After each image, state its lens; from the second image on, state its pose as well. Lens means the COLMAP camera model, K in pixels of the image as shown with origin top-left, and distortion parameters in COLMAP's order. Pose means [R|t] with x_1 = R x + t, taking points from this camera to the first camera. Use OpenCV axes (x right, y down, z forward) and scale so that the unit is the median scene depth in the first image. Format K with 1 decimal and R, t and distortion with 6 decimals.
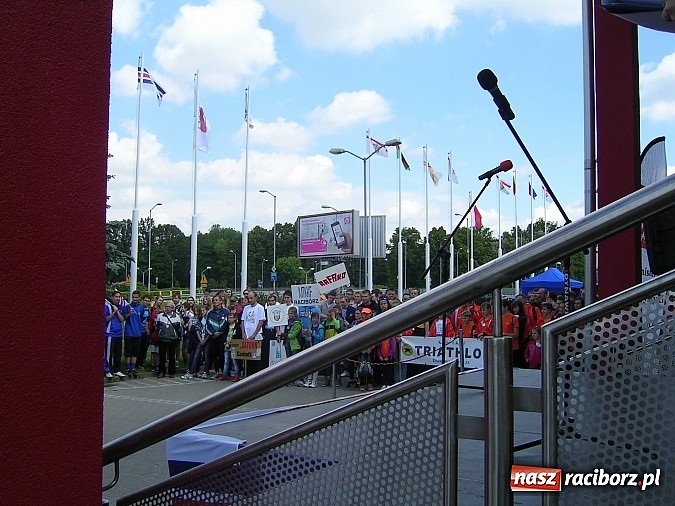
lens RADIAL K [[739.5, 0, 334.4], [0, 739.5, 255.0], [0, 0, 1]] dist [-0.077184, -0.010938]
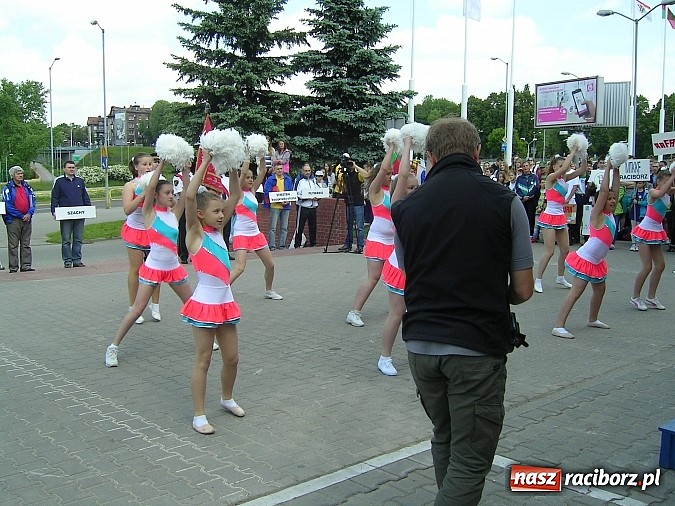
lens RADIAL K [[739.5, 0, 334.4], [0, 739.5, 255.0], [0, 0, 1]] dist [-0.077184, -0.010938]
pose [[0.962397, 0.032052, -0.269751, -0.039680], [0.014790, 0.985359, 0.169851, 0.001772], [0.271246, -0.167453, 0.947832, -0.018988]]
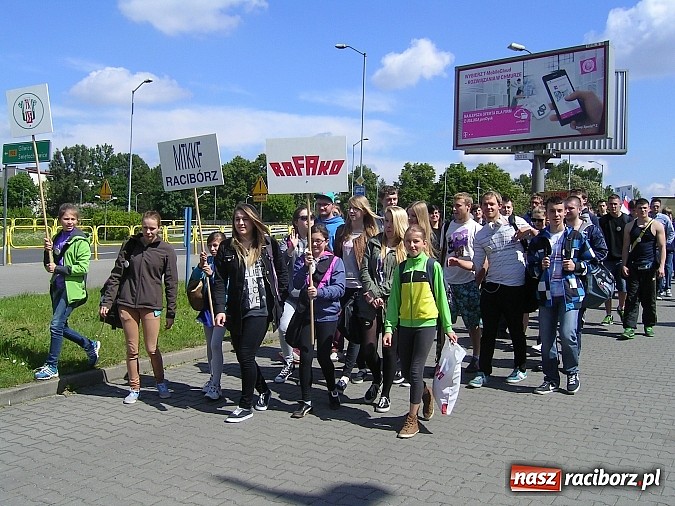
lens RADIAL K [[739.5, 0, 334.4], [0, 739.5, 255.0], [0, 0, 1]] dist [-0.077184, -0.010938]
pose [[0.997364, 0.027596, 0.067109, -0.175201], [-0.032033, 0.997308, 0.065965, 0.049772], [-0.065108, -0.067941, 0.995563, 0.530810]]
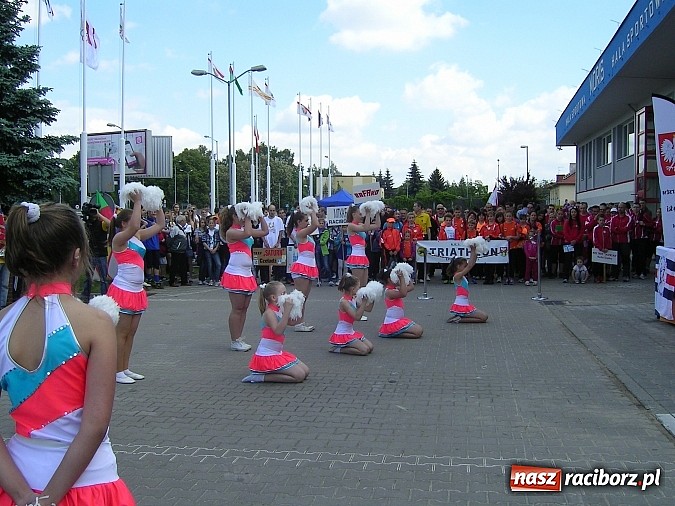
lens RADIAL K [[739.5, 0, 334.4], [0, 739.5, 255.0], [0, 0, 1]] dist [-0.077184, -0.010938]
pose [[0.921004, -0.025017, 0.388748, -0.127342], [-0.015714, 0.994738, 0.101242, 0.002947], [-0.389235, -0.099353, 0.915765, -0.017479]]
